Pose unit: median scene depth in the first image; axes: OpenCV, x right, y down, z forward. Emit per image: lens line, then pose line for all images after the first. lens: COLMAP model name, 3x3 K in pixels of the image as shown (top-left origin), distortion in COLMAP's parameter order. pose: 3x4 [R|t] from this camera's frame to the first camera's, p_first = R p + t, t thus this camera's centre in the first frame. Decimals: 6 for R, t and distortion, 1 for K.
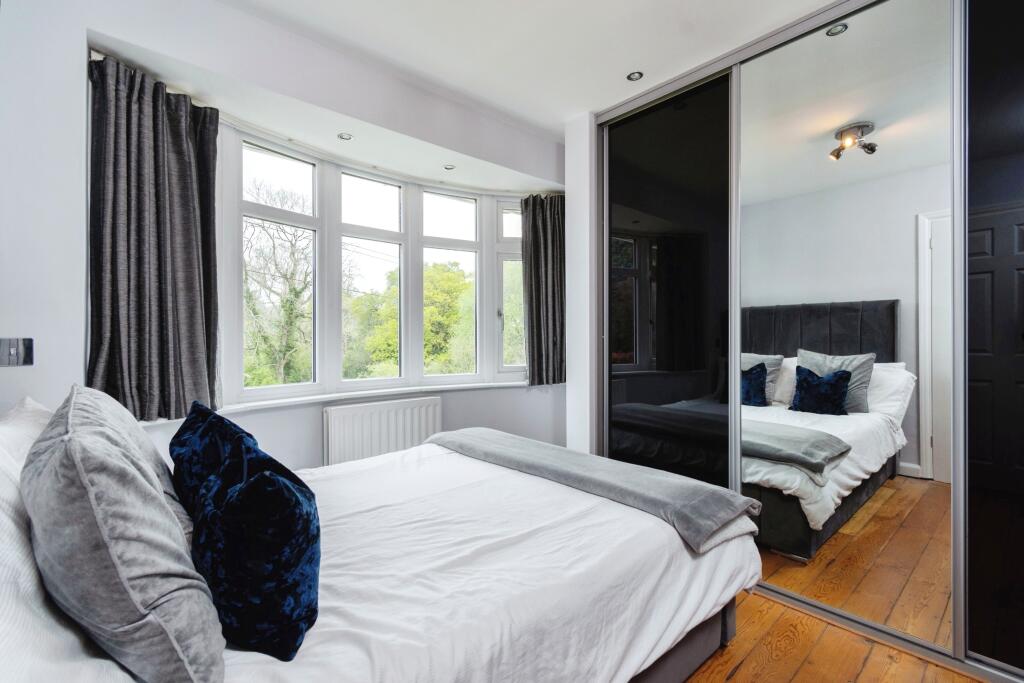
lens RADIAL K [[460.5, 0, 517.1], [0, 460.5, 340.3], [0, 0, 1]] dist [-0.003781, 0.000106]
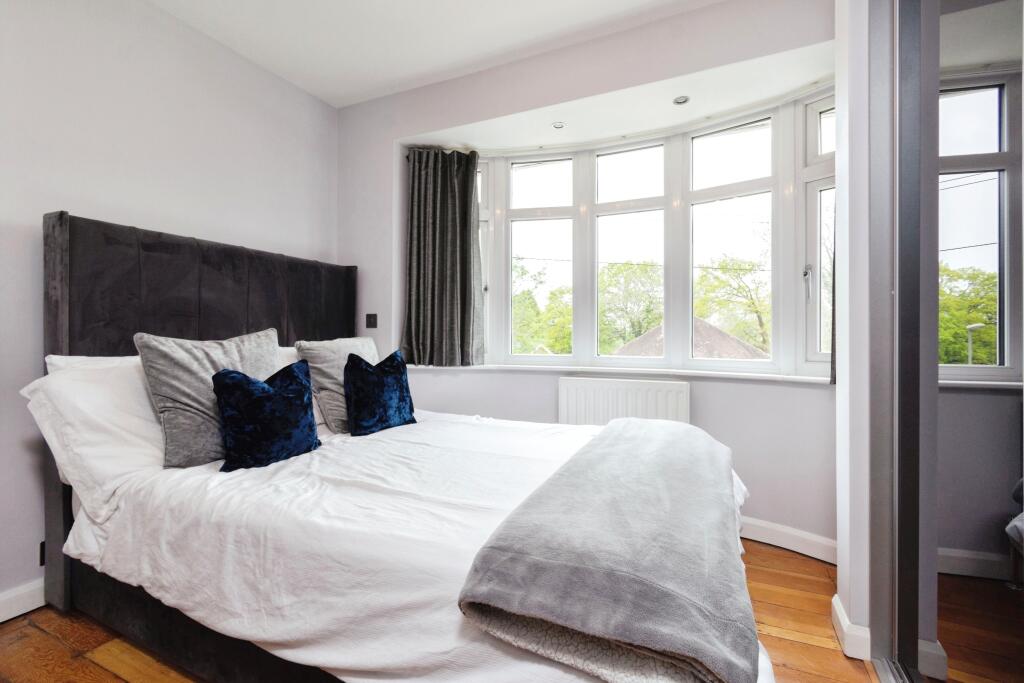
lens RADIAL K [[460.5, 0, 515.6], [0, 460.5, 336.6], [0, 0, 1]] dist [-0.003781, 0.000106]
pose [[0.376907, 0.003538, -0.926244, 0.599776], [-0.009274, 0.999957, 0.000045, 0.053619], [0.926205, 0.008573, 0.376923, 0.509909]]
